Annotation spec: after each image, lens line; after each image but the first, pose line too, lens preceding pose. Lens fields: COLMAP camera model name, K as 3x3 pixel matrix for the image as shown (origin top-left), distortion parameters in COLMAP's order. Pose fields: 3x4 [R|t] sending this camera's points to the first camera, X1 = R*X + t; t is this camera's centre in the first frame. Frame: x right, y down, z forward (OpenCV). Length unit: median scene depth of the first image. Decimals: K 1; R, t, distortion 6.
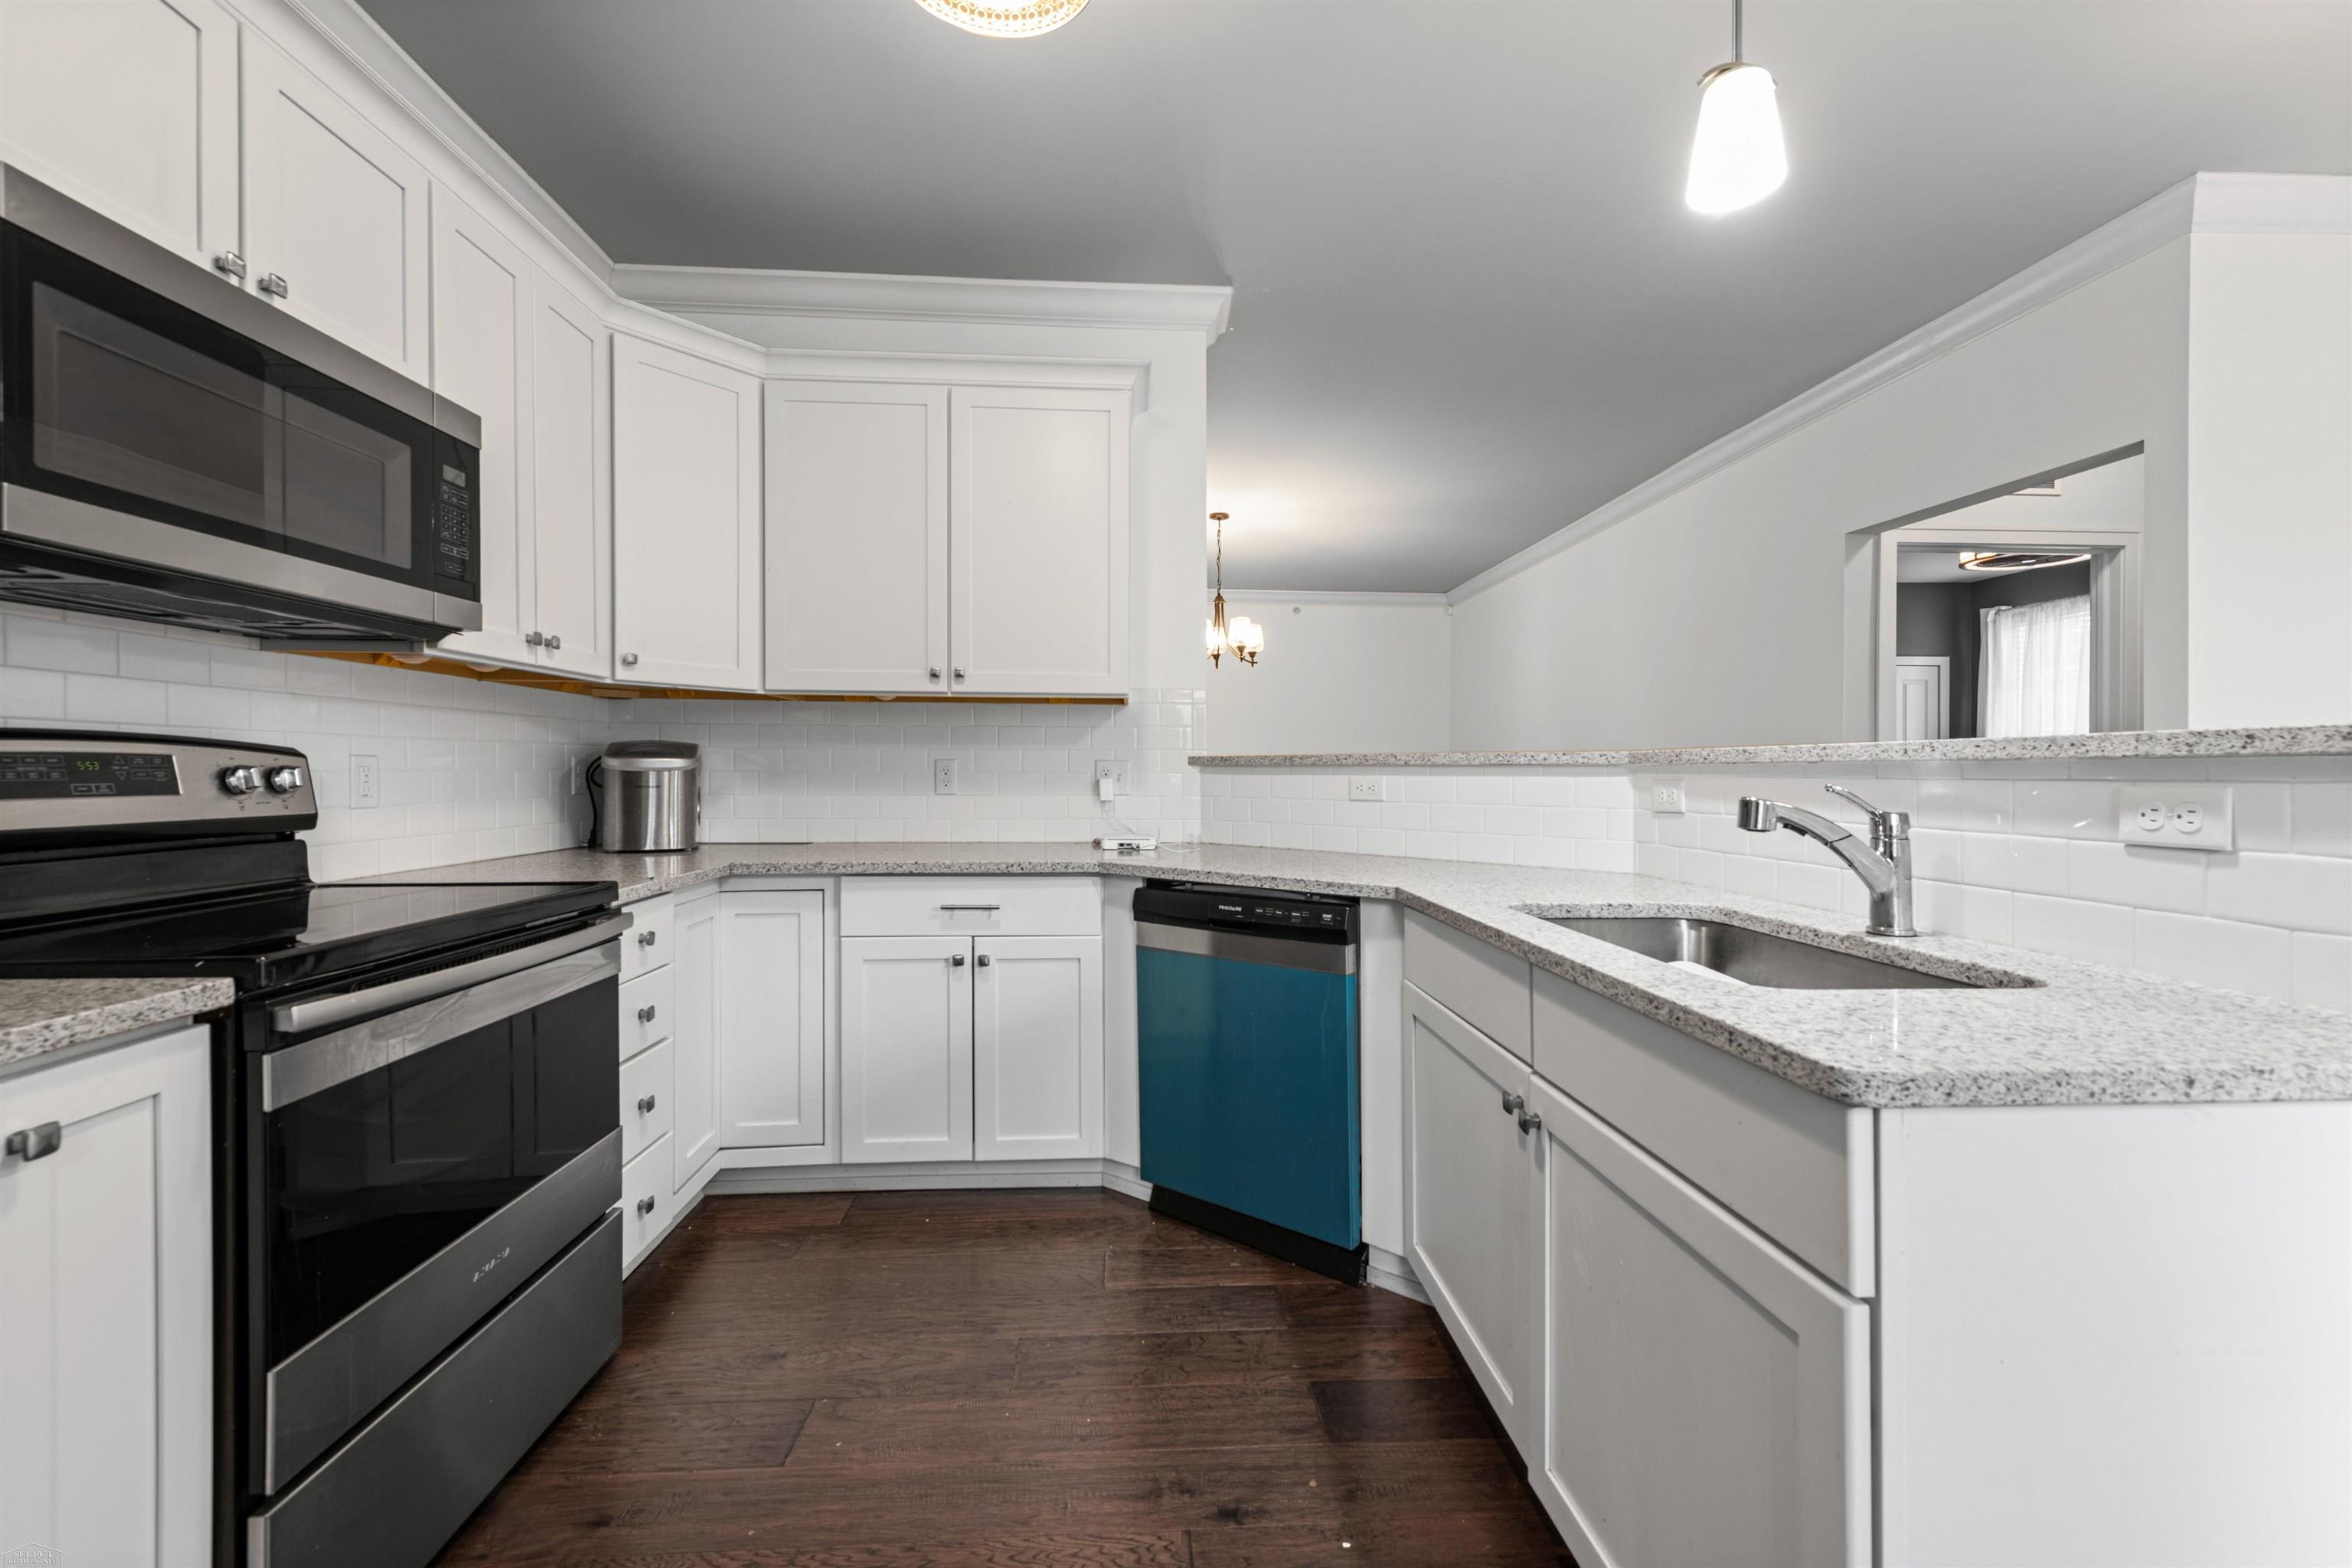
lens RADIAL K [[935.4, 0, 1196.4], [0, 935.4, 779.1], [0, 0, 1]] dist [0.006612, 0.000114]
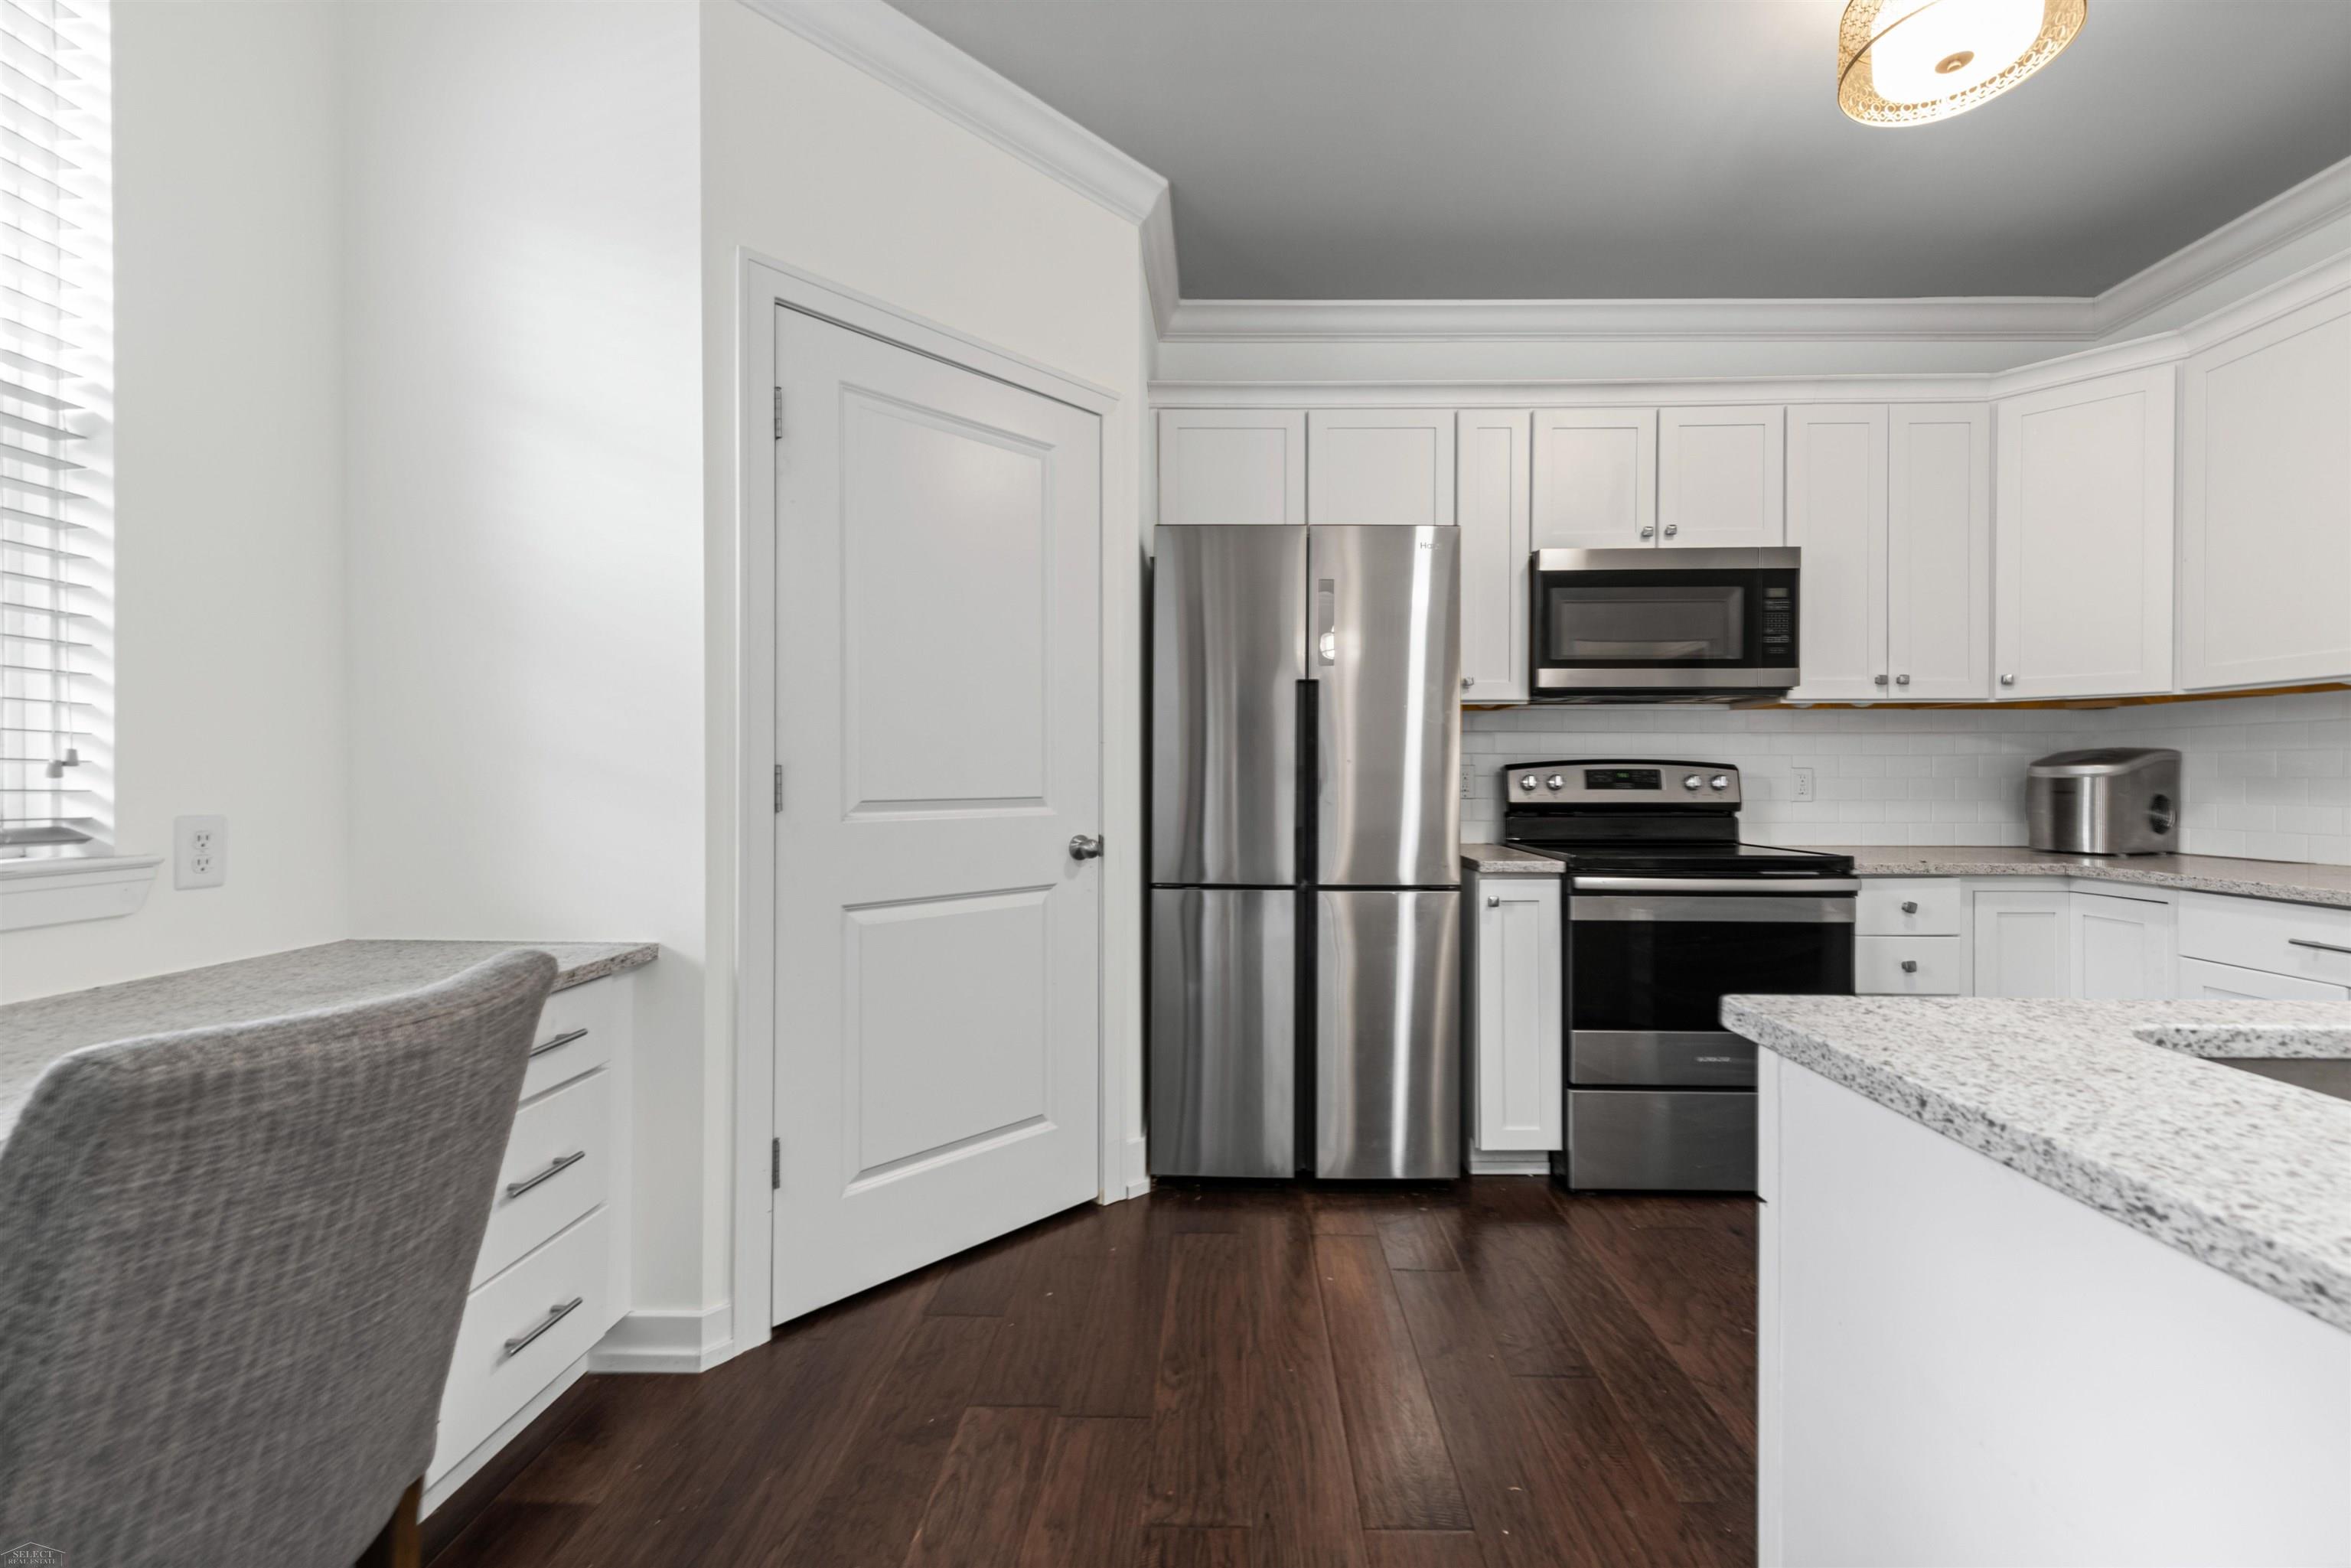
lens RADIAL K [[934.9, 0, 1195.9], [0, 934.9, 779.1], [0, 0, 1]] dist [0.006612, 0.000114]
pose [[-0.091666, -0.002334, -0.995787, 0.943935], [-0.008864, 0.999960, -0.001528, 0.006237], [0.995750, 0.008687, -0.091682, 0.173927]]
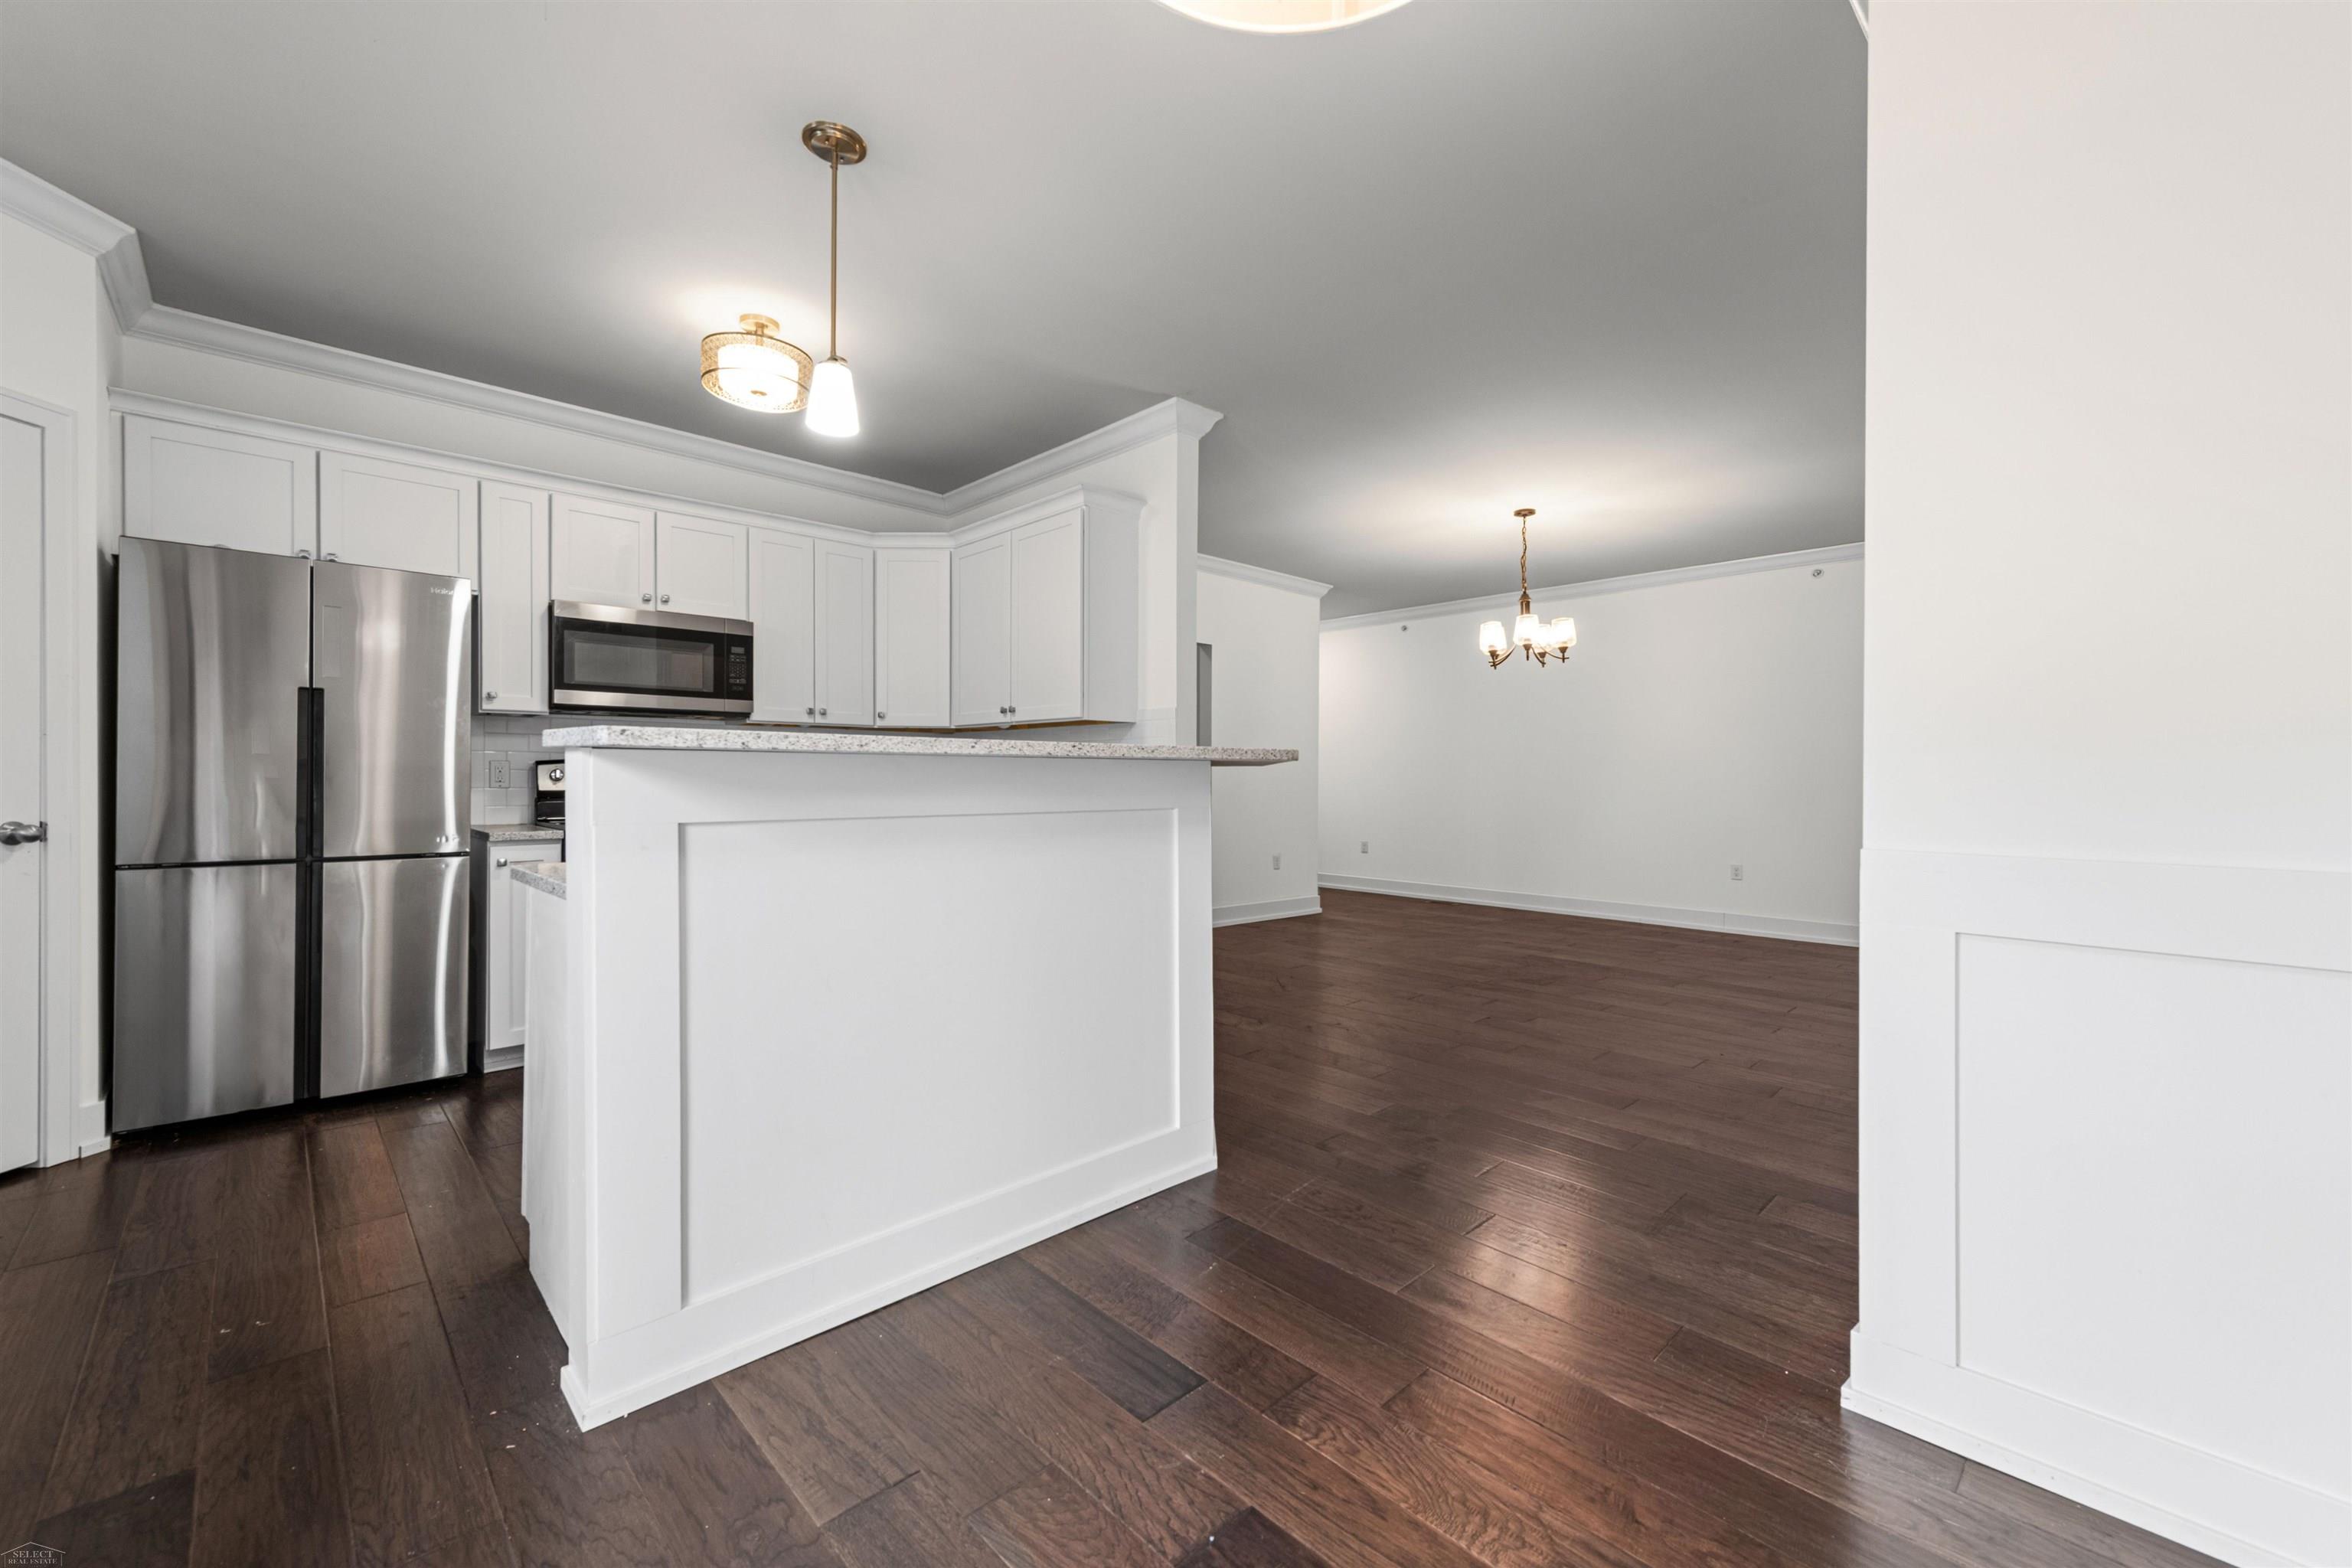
lens RADIAL K [[960.1, 0, 1181.9], [0, 960.1, 779.5], [0, 0, 1]] dist [0.029685, -0.007615]
pose [[0.640513, -0.000607, -0.767947, 1.983734], [-0.006673, 0.999958, -0.006355, 0.021450], [0.767919, 0.009195, 0.640481, 0.297830]]
